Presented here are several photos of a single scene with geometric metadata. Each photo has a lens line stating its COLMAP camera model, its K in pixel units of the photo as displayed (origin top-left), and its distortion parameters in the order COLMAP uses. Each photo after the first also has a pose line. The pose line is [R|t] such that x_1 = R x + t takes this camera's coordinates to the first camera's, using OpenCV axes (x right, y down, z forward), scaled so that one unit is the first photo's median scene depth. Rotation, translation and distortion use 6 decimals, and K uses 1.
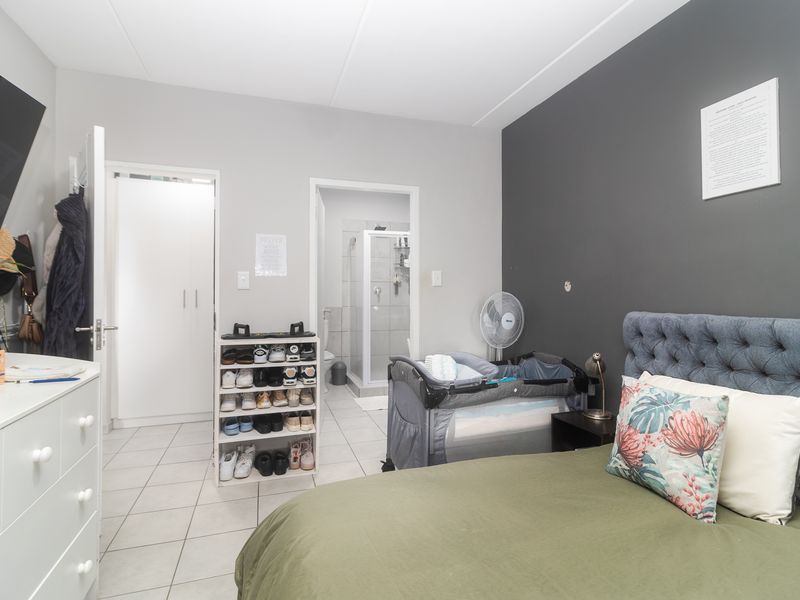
lens RADIAL K [[416.3, 0, 399.4], [0, 416.3, 289.6], [0, 0, 1]] dist [0.001616, -0.000684]
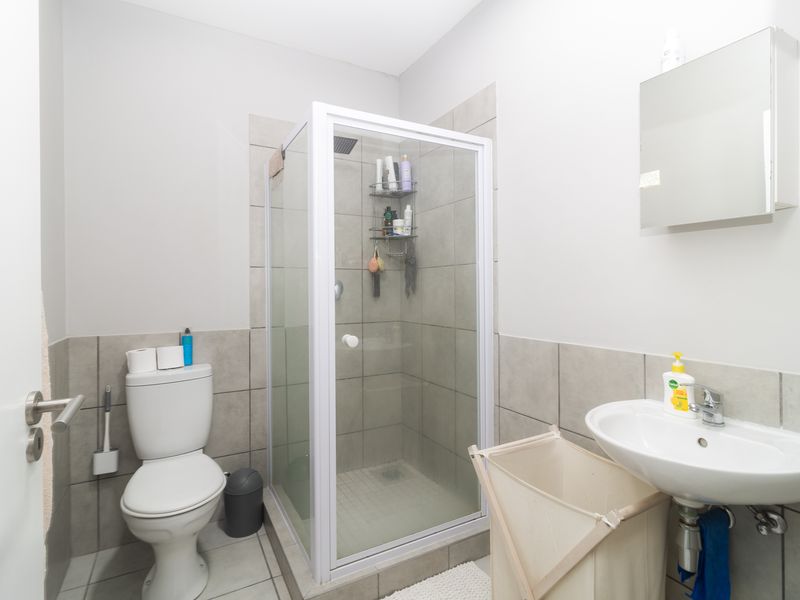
lens RADIAL K [[416.3, 0, 399.4], [0, 416.3, 289.6], [0, 0, 1]] dist [0.001616, -0.000684]
pose [[0.981987, -0.008136, 0.188772, -0.068498], [0.006808, 0.999947, 0.007681, 0.000663], [-0.188825, -0.006257, 0.981991, 0.555009]]
